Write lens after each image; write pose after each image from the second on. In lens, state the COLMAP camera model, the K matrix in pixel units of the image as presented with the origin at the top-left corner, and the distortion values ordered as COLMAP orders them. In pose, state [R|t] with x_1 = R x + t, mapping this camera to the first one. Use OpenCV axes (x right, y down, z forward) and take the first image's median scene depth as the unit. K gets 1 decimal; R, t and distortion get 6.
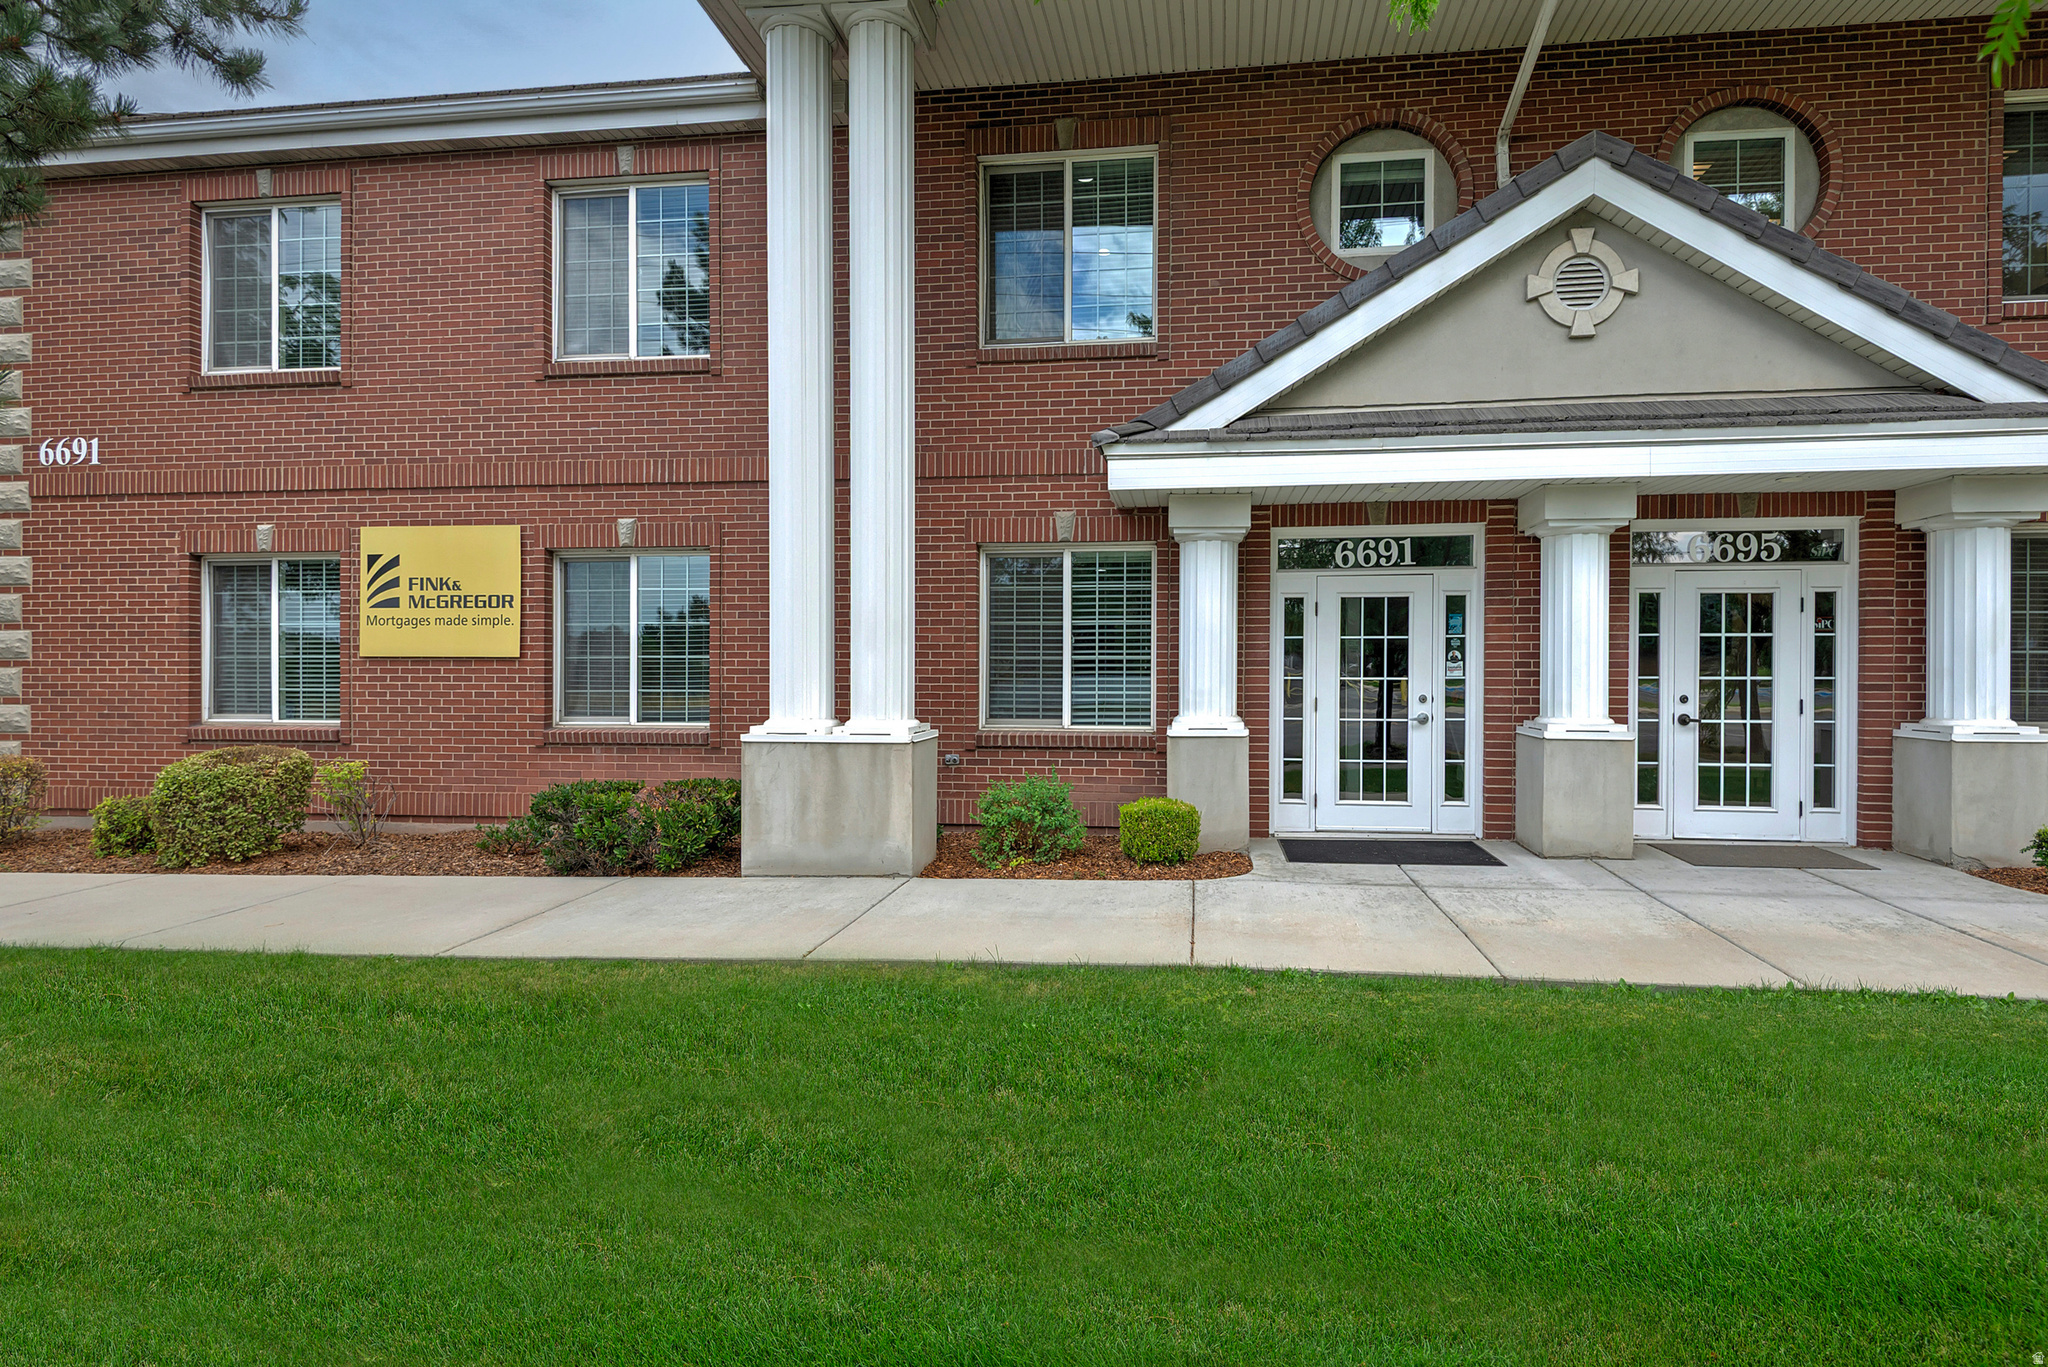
lens RADIAL K [[1056.6, 0, 1098.9], [0, 1056.6, 689.8], [0, 0, 1]] dist [0.000948, -0.000633]
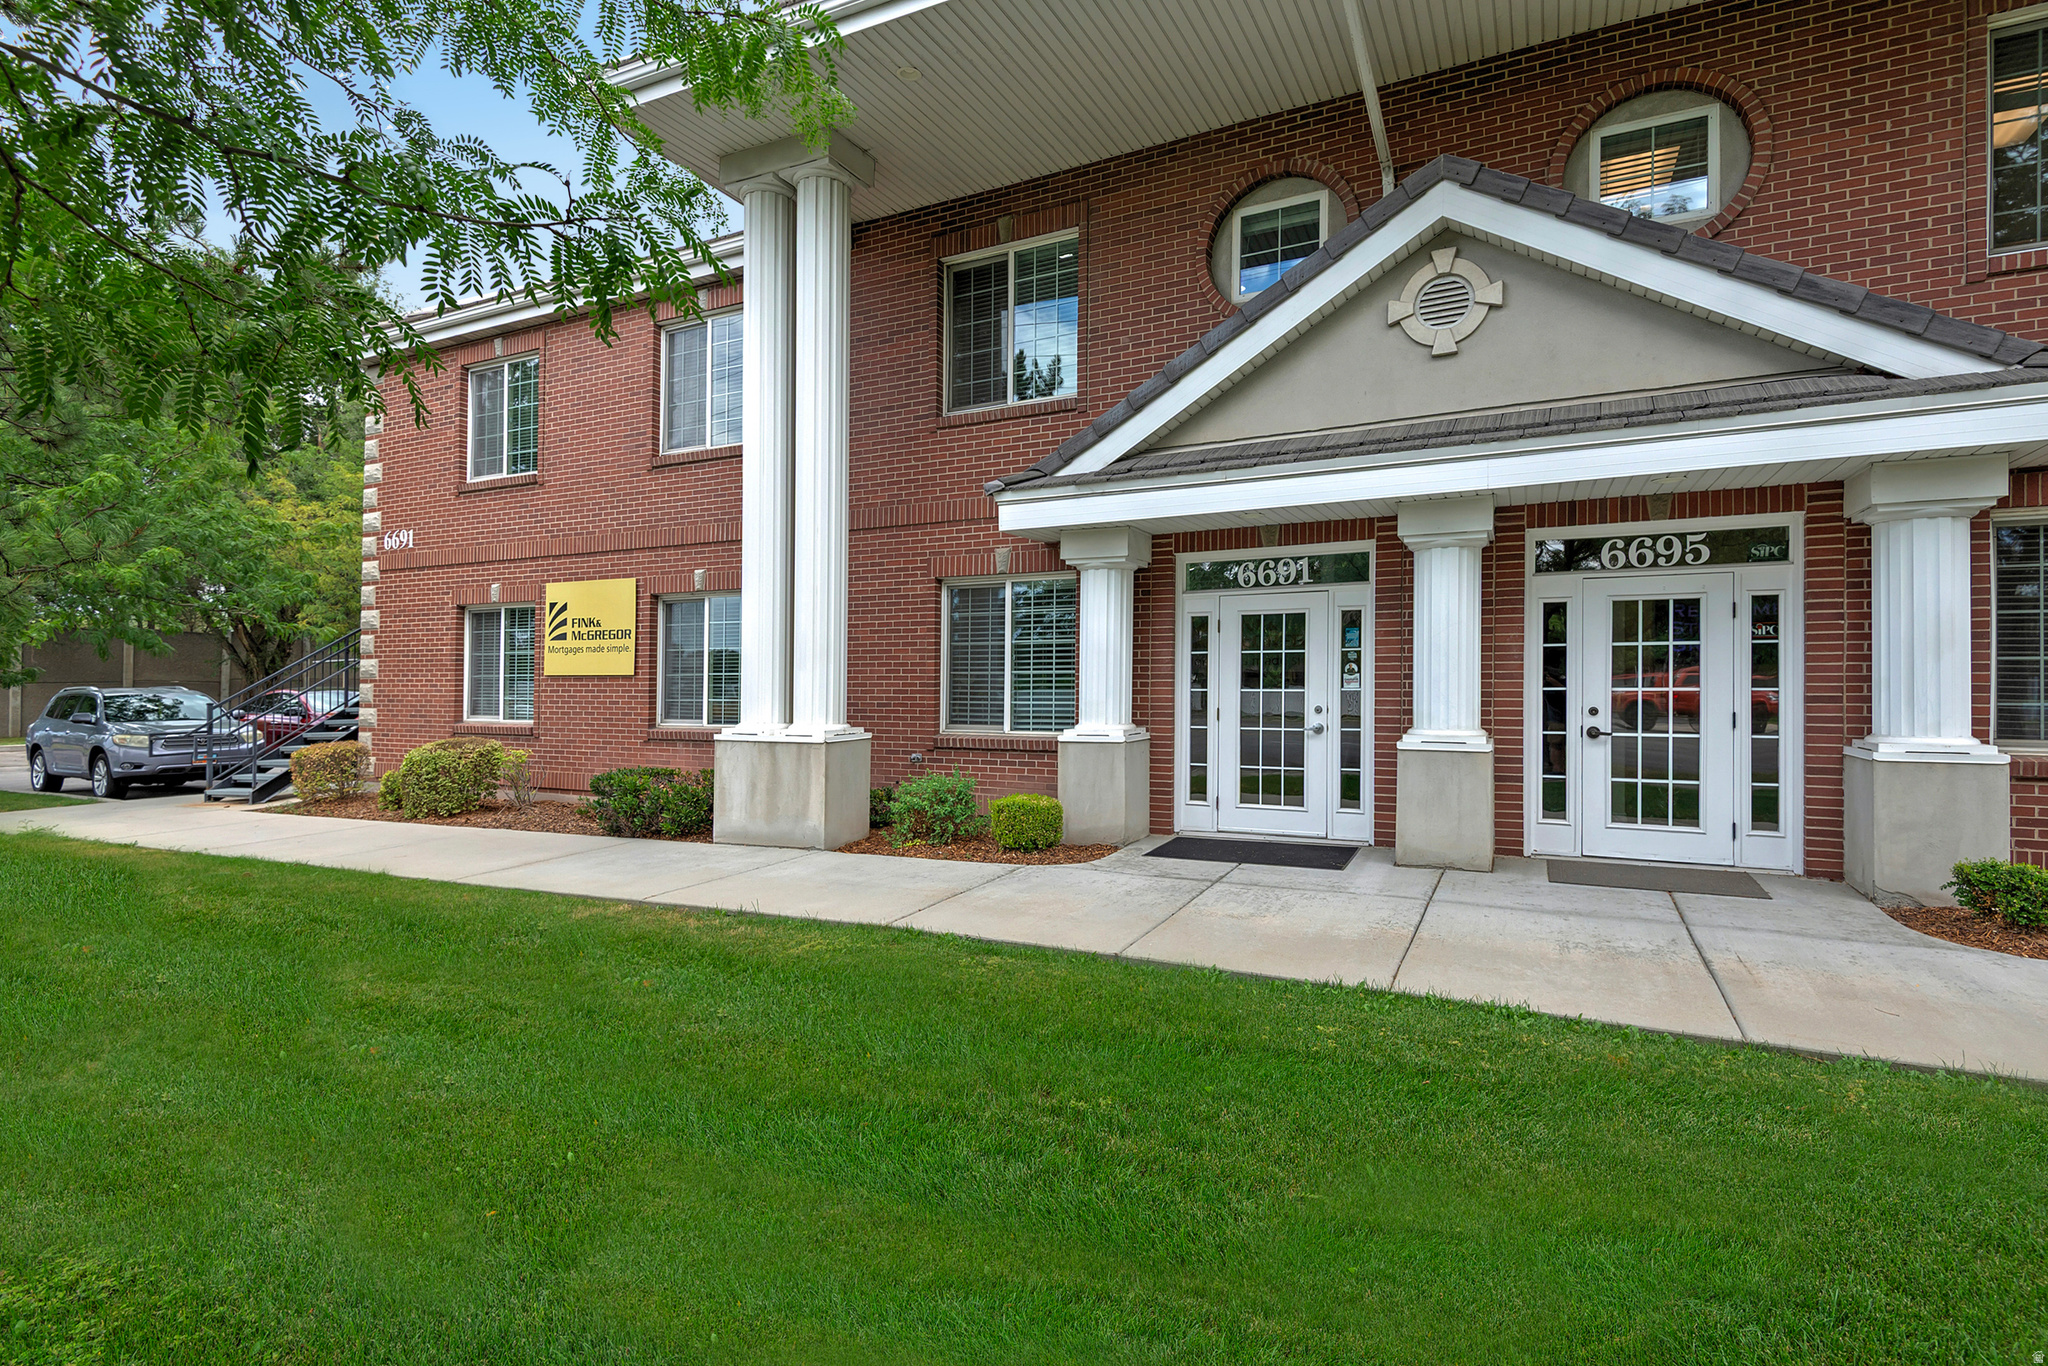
lens RADIAL K [[1000.4, 0, 1017.6], [0, 1000.4, 671.5], [0, 0, 1]] dist [0.004259, -0.001438]
pose [[0.940512, -0.007774, -0.339670, 0.371228], [-0.001722, 0.999616, -0.027646, -0.001370], [0.339755, 0.026586, 0.940138, -0.035638]]
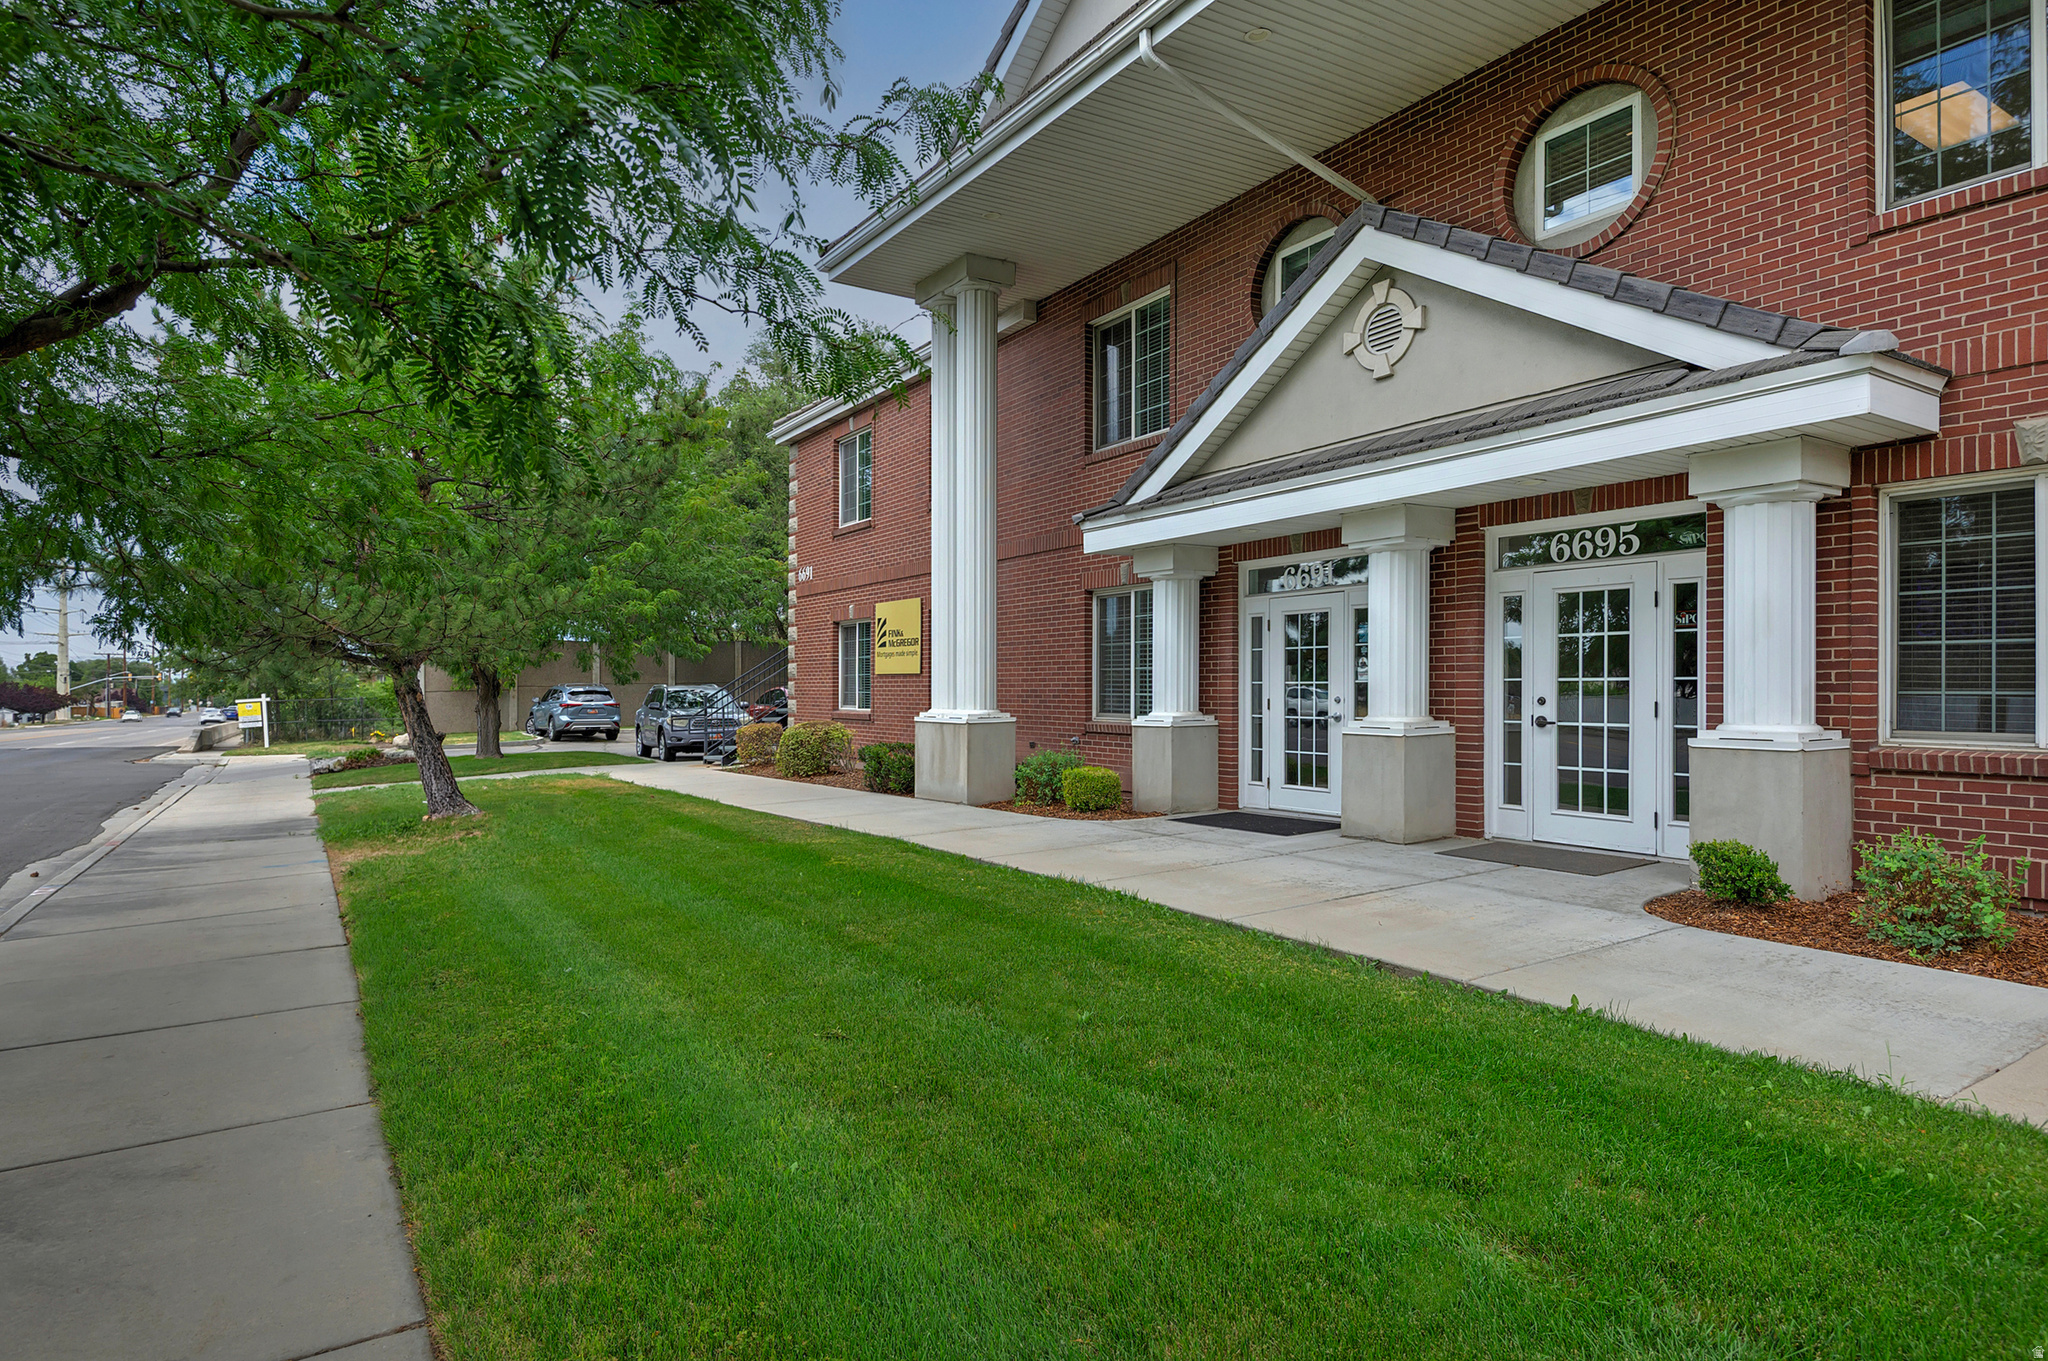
lens RADIAL K [[1137.2, 0, 1024.0], [0, 1137.2, 680.5], [0, 0, 1]] dist [-0.002695, 0.000096]
pose [[0.636712, -0.008612, -0.771054, 1.073230], [-0.003839, 0.999890, -0.014339, 0.006617], [0.771092, 0.012090, 0.636609, -0.054932]]
